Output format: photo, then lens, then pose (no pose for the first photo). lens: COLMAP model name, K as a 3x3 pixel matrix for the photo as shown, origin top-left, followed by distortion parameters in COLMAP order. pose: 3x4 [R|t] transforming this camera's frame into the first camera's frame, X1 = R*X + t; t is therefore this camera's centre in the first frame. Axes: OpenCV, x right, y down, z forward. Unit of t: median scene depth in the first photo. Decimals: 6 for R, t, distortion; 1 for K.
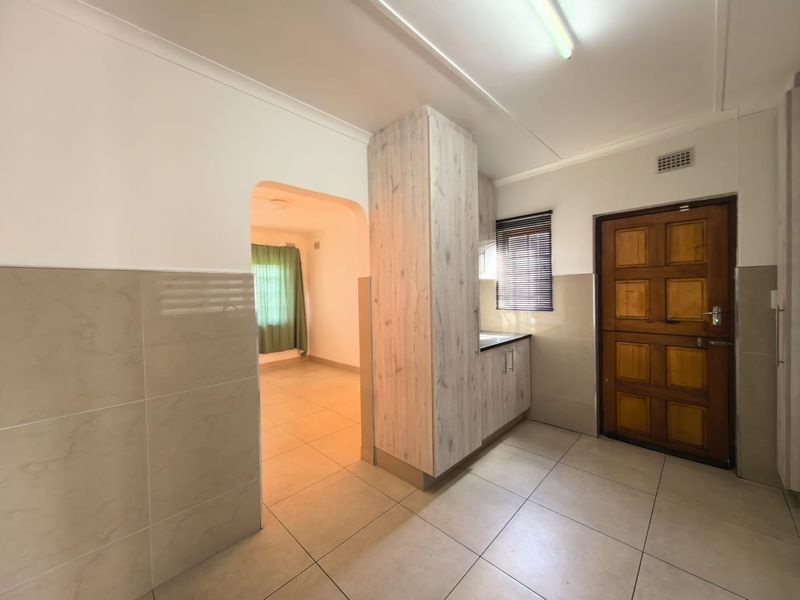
lens RADIAL K [[311.6, 0, 404.0], [0, 311.6, 299.5], [0, 0, 1]] dist [0.014961, -0.000058]
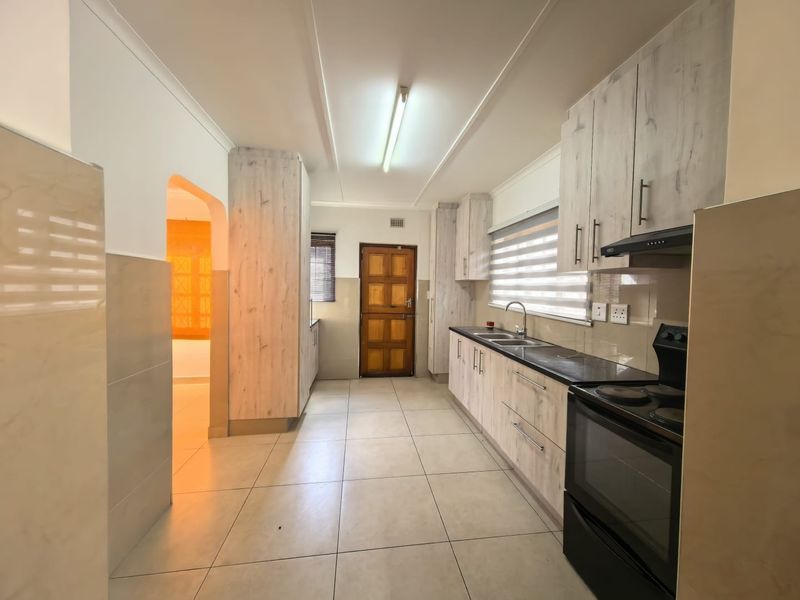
lens RADIAL K [[311.6, 0, 404.0], [0, 311.6, 299.5], [0, 0, 1]] dist [0.014961, -0.000058]
pose [[0.609713, 0.003956, 0.792613, -0.623308], [-0.011782, 0.999922, 0.004073, 0.021150], [-0.792535, -0.011822, 0.609712, -0.197128]]
